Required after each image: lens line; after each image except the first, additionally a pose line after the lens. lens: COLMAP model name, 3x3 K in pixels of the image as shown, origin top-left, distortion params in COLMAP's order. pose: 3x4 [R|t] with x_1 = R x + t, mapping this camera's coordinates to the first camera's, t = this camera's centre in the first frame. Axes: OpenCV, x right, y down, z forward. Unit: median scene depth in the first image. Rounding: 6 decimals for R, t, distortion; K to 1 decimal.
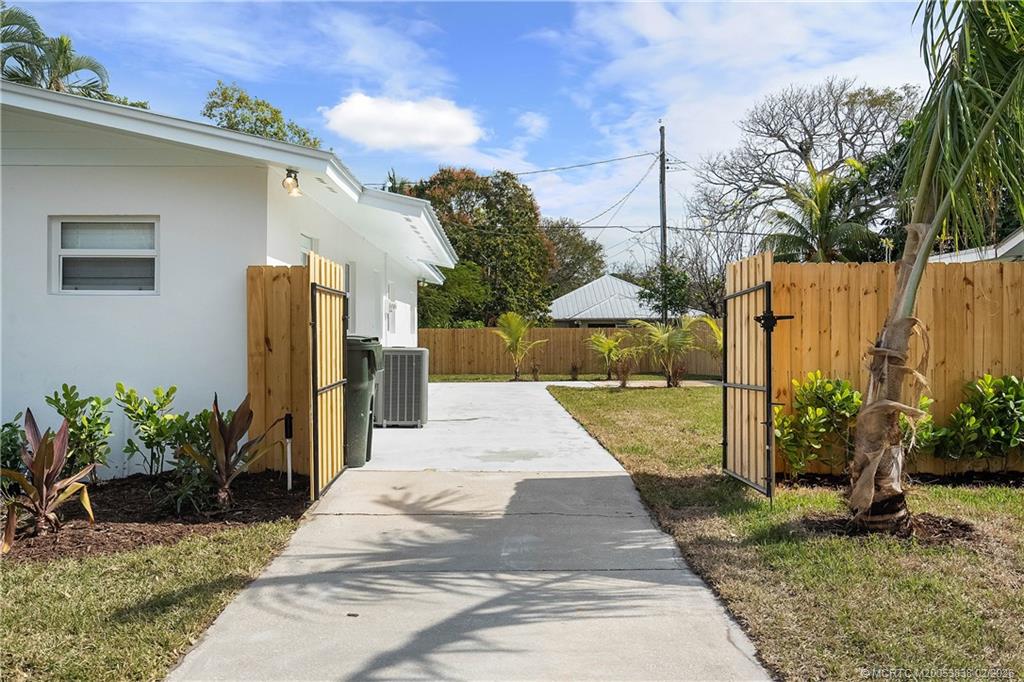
lens RADIAL K [[988.5, 0, 512.0], [0, 988.5, 341.0], [0, 0, 1]] dist [-0.011749, -0.007149]
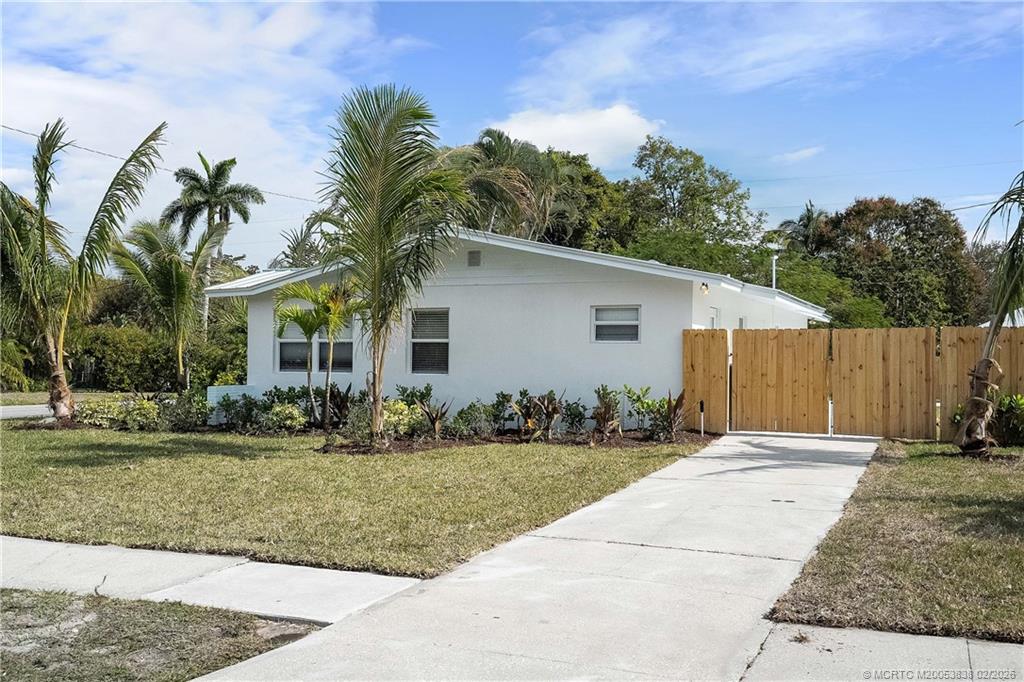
lens RADIAL K [[999.9, 0, 512.0], [0, 999.9, 341.0], [0, 0, 1]] dist [-0.002984, -0.004639]
pose [[0.914051, 0.001549, -0.405597, 0.244040], [-0.011847, 0.999668, -0.022881, -0.000134], [0.405427, 0.025719, 0.913766, -1.016489]]
